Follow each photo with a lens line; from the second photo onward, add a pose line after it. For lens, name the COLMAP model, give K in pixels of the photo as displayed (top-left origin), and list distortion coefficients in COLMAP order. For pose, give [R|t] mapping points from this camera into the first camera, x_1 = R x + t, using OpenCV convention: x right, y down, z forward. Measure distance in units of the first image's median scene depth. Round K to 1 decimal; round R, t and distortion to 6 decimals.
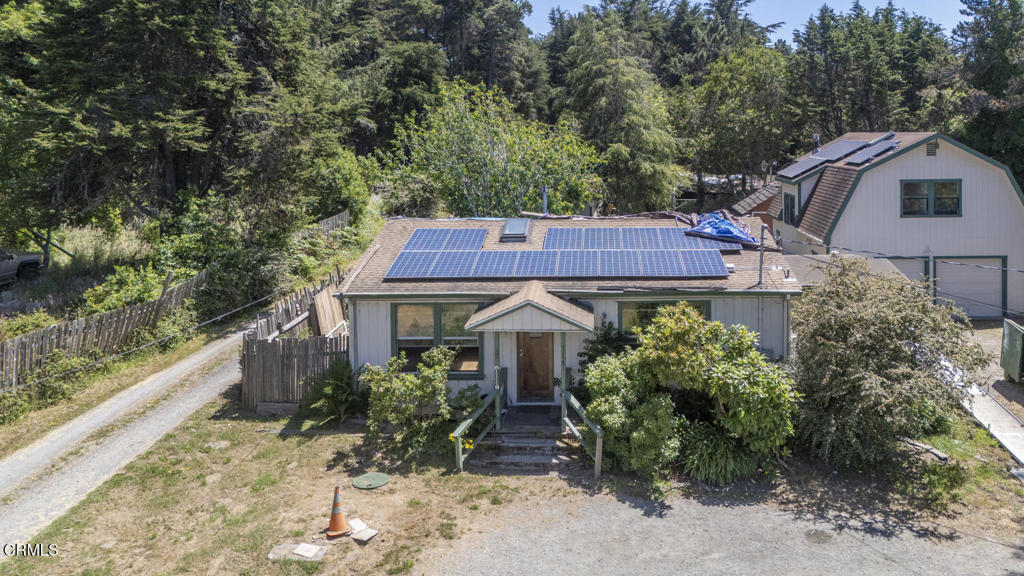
lens RADIAL K [[782.5, 0, 590.9], [0, 782.5, 156.1], [0, 0, 1]] dist [0.043609, -0.028636]
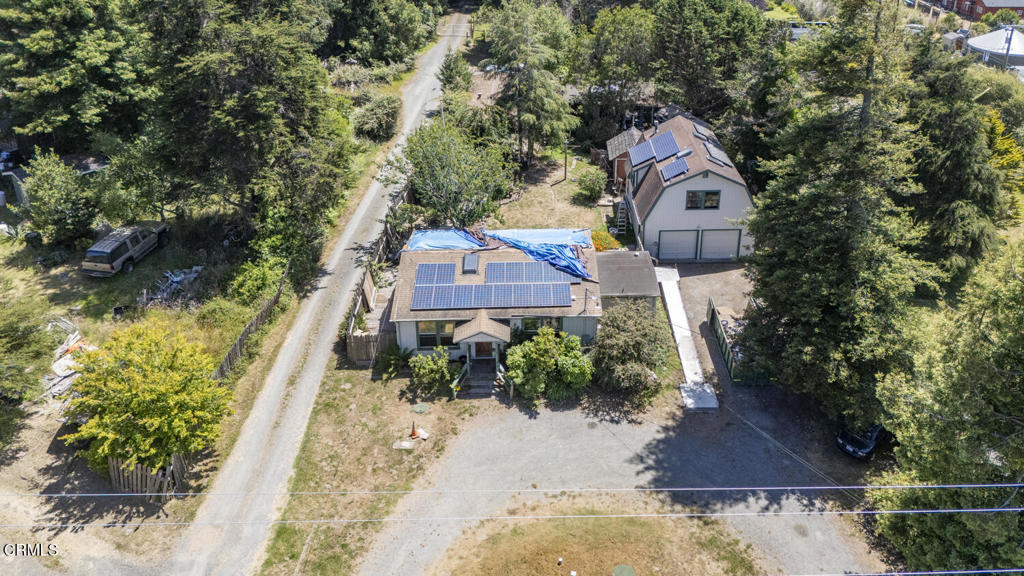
lens RADIAL K [[782.5, 0, 590.9], [0, 782.5, 156.1], [0, 0, 1]] dist [0.043609, -0.028636]
pose [[0.995318, -0.007746, 0.096346, 0.021502], [-0.025497, 0.940438, 0.339008, -0.975185], [-0.093234, -0.339877, 0.935837, -0.907860]]
